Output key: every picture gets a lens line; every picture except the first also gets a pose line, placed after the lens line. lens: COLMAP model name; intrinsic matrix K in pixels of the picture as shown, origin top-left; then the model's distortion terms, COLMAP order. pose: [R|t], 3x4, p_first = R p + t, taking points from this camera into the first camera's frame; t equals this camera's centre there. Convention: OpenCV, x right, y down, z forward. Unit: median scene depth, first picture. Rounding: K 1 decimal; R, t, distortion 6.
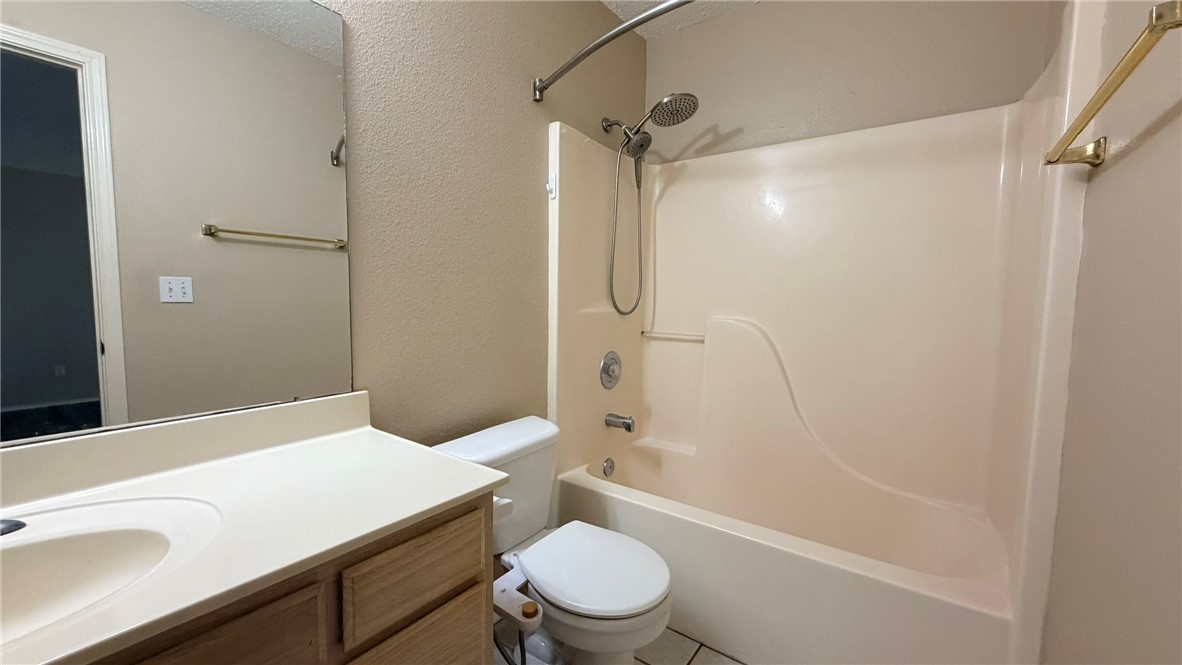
lens RADIAL K [[471.2, 0, 591.5], [0, 471.2, 331.4], [0, 0, 1]] dist [0.000448, -0.000316]
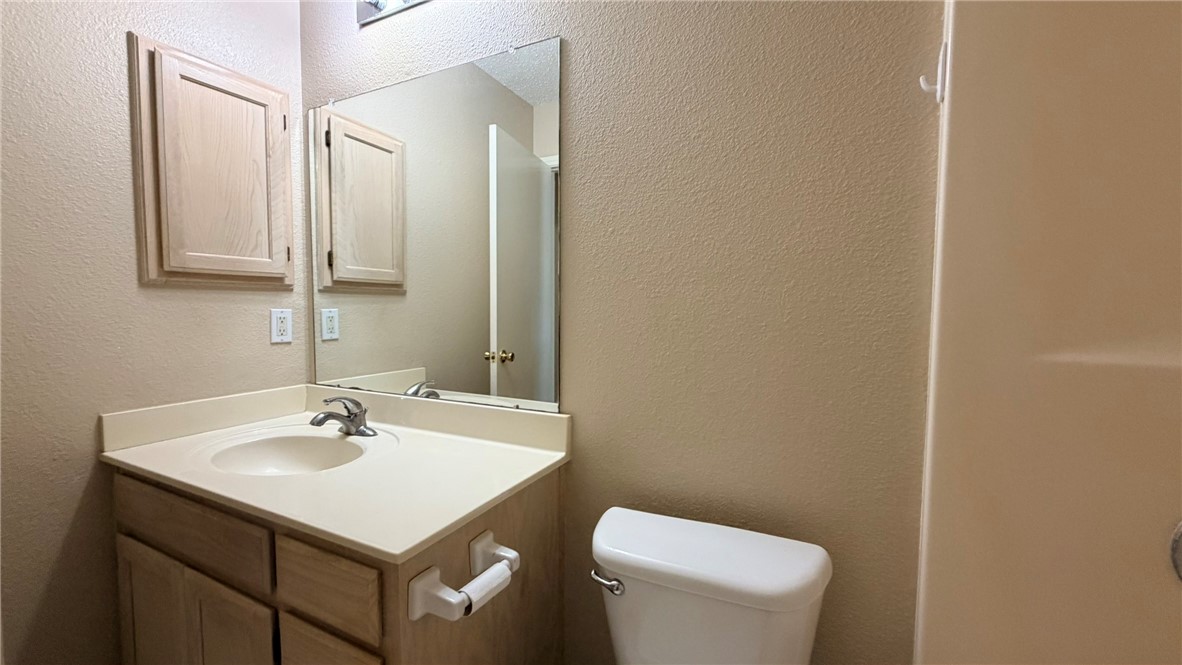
lens RADIAL K [[471.2, 0, 588.7], [0, 471.2, 327.3], [0, 0, 1]] dist [0.000448, -0.000316]
pose [[0.143871, 0.043813, -0.988626, 0.447681], [-0.077543, 0.996447, 0.032875, -0.082084], [0.986554, 0.071931, 0.146757, 0.865138]]
